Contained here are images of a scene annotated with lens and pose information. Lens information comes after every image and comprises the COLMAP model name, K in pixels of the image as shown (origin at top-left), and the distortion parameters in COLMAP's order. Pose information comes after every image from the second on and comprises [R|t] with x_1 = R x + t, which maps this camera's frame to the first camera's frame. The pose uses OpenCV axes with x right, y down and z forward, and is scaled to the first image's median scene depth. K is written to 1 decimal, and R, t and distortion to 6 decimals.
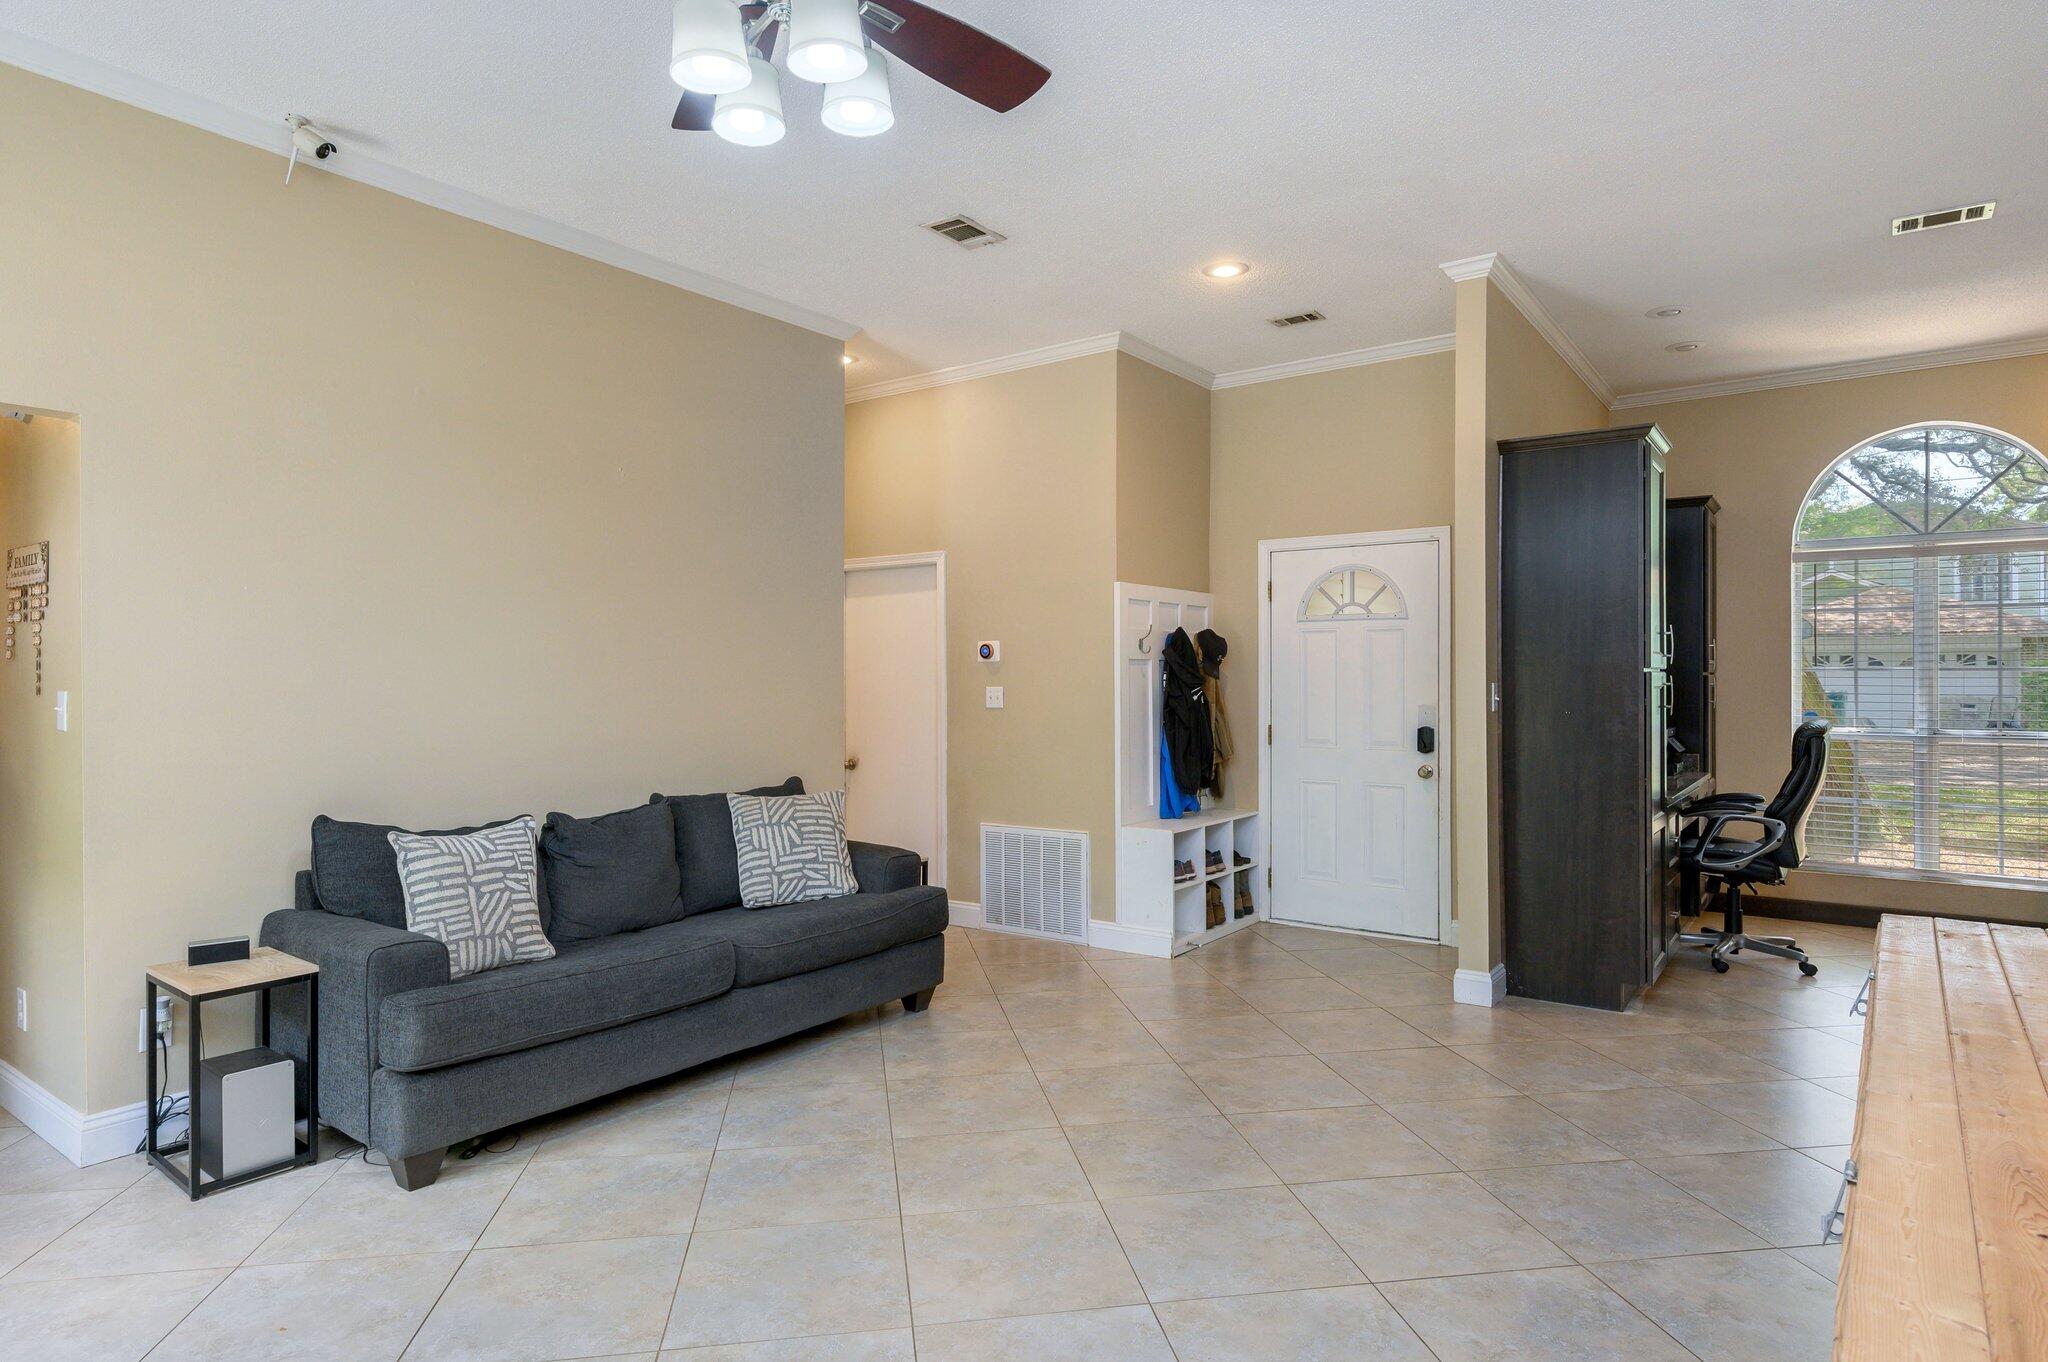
lens RADIAL K [[1162.6, 0, 1016.5], [0, 1162.6, 684.1], [0, 0, 1]] dist [-0.003103, 0.001618]
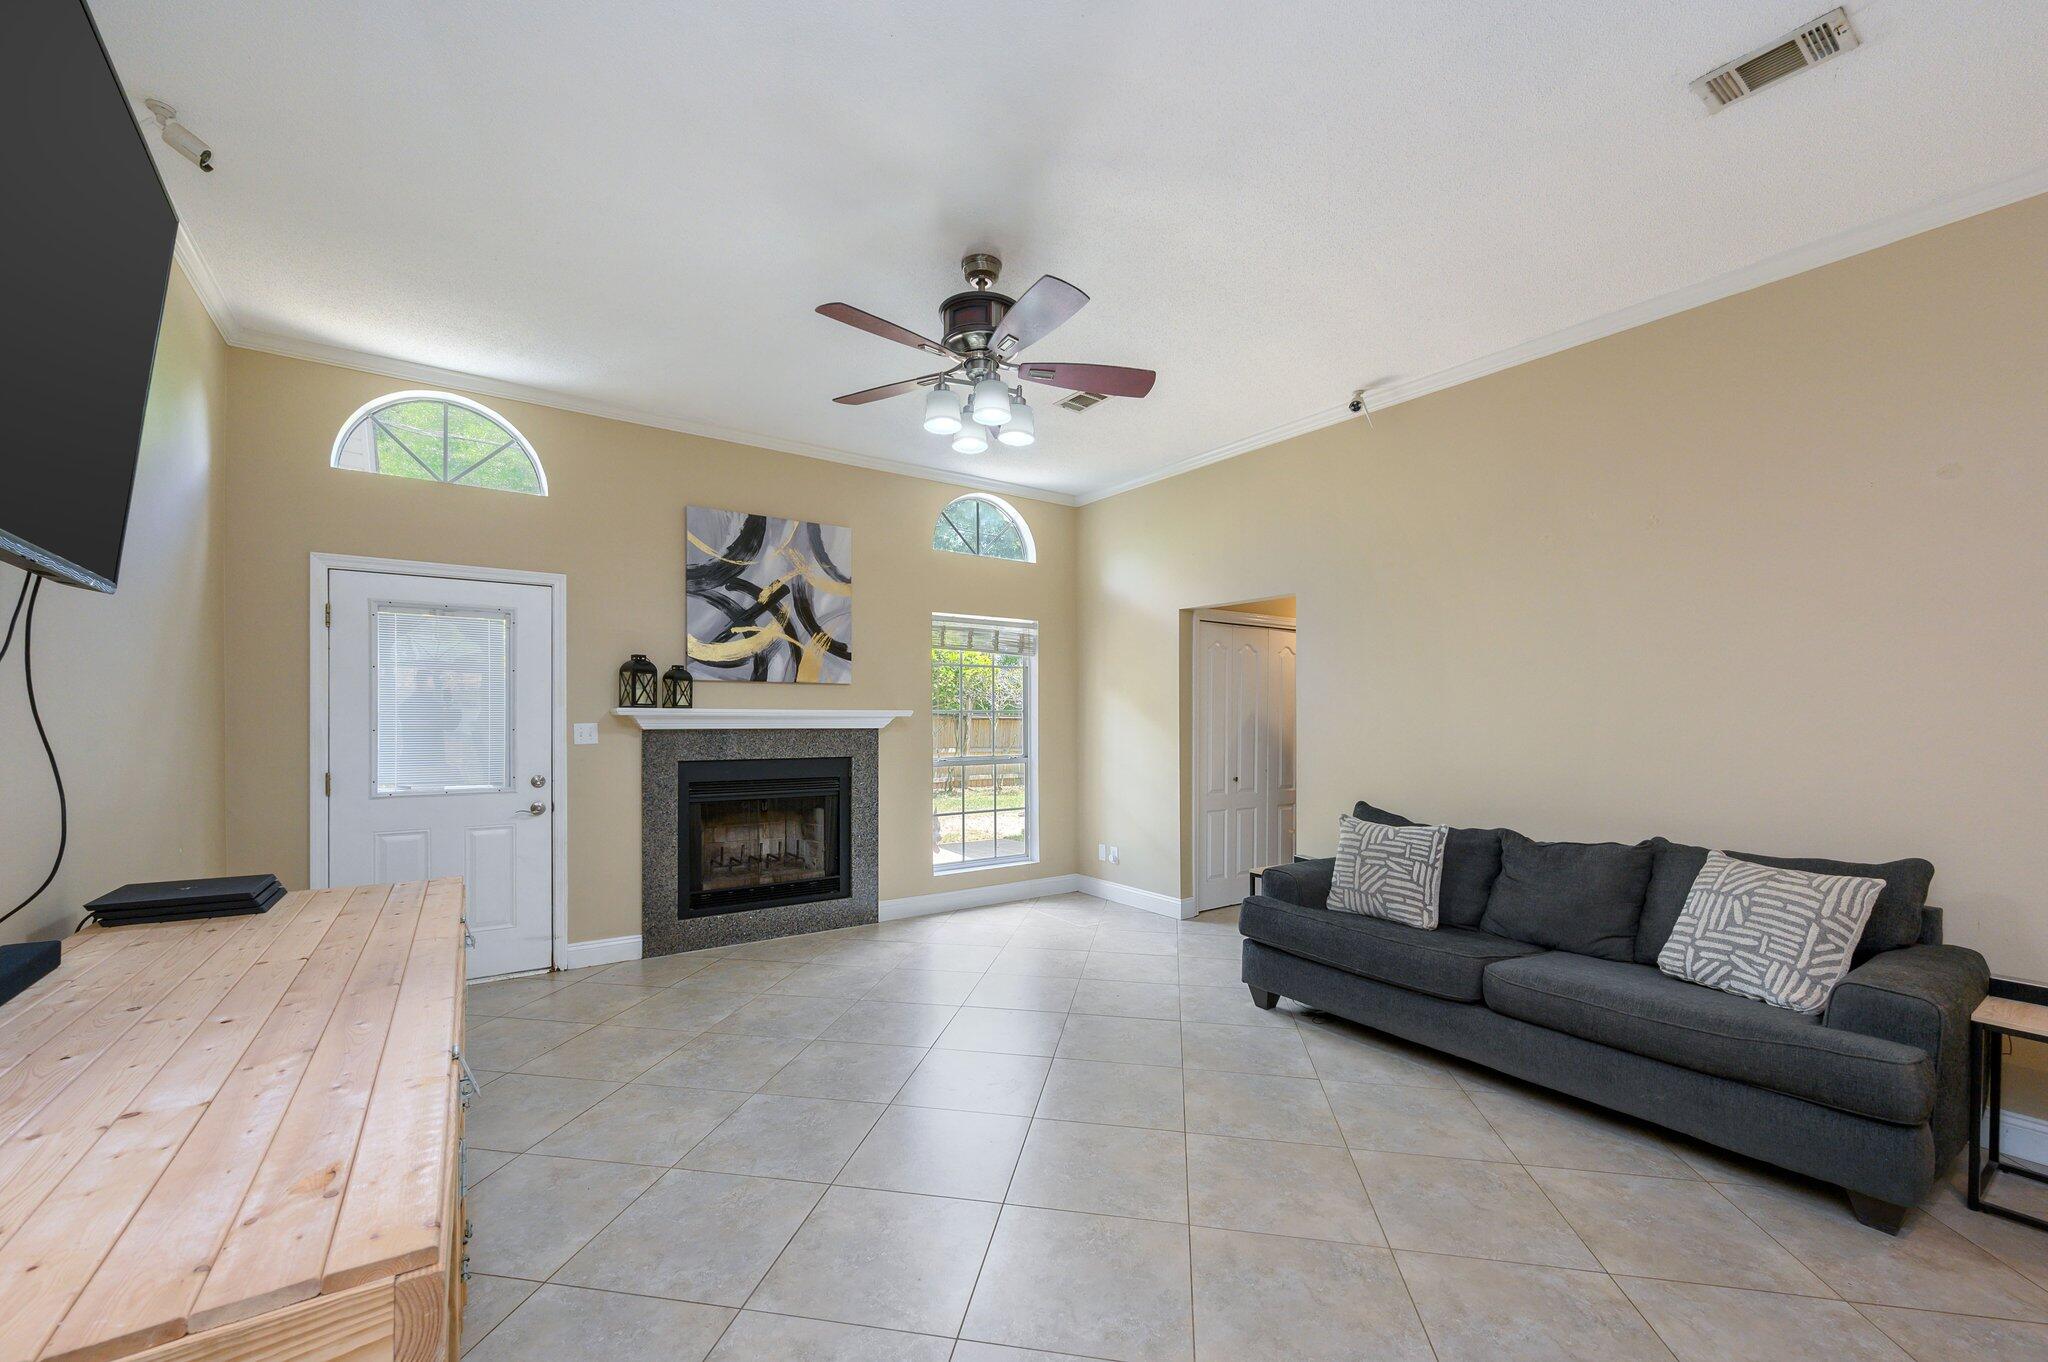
lens RADIAL K [[812.3, 0, 1022.3], [0, 812.3, 721.1], [0, 0, 1]] dist [0.000046, 0.000206]
pose [[-0.316336, 0.004840, -0.948635, 0.659729], [-0.007864, 0.999939, 0.007724, -0.008264], [0.948615, 0.009904, -0.316279, 0.890191]]
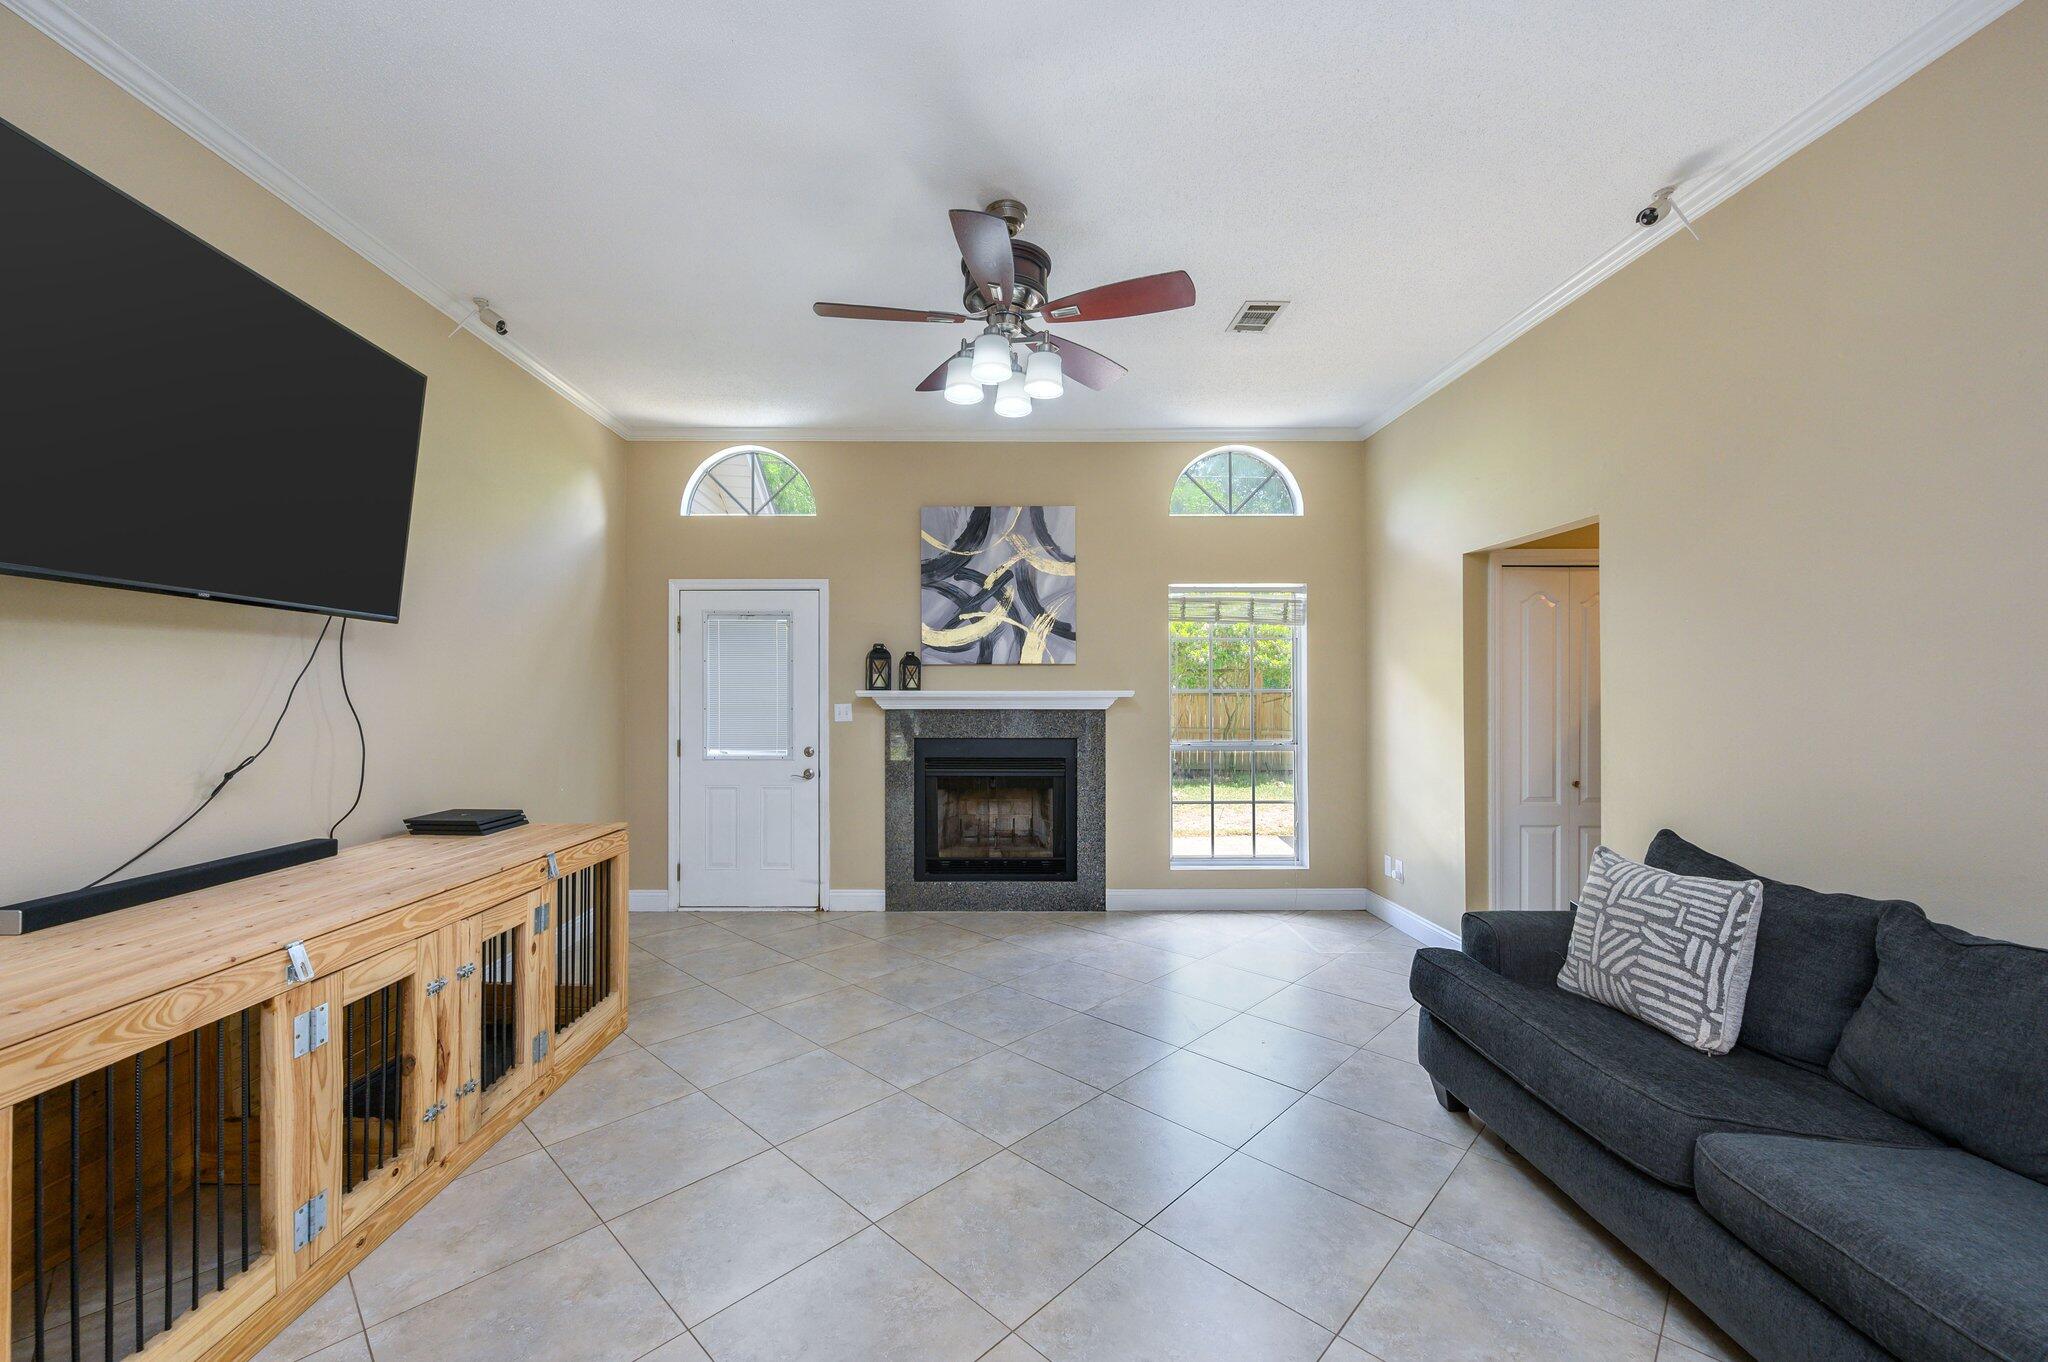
lens RADIAL K [[812.3, 0, 1005.2], [0, 812.3, 692.7], [0, 0, 1]] dist [0.000046, 0.000206]
pose [[-0.799009, -0.000265, -0.601319, 0.338072], [-0.001867, 0.999996, 0.002040, -0.013599], [0.601316, 0.002752, -0.799006, 1.209460]]
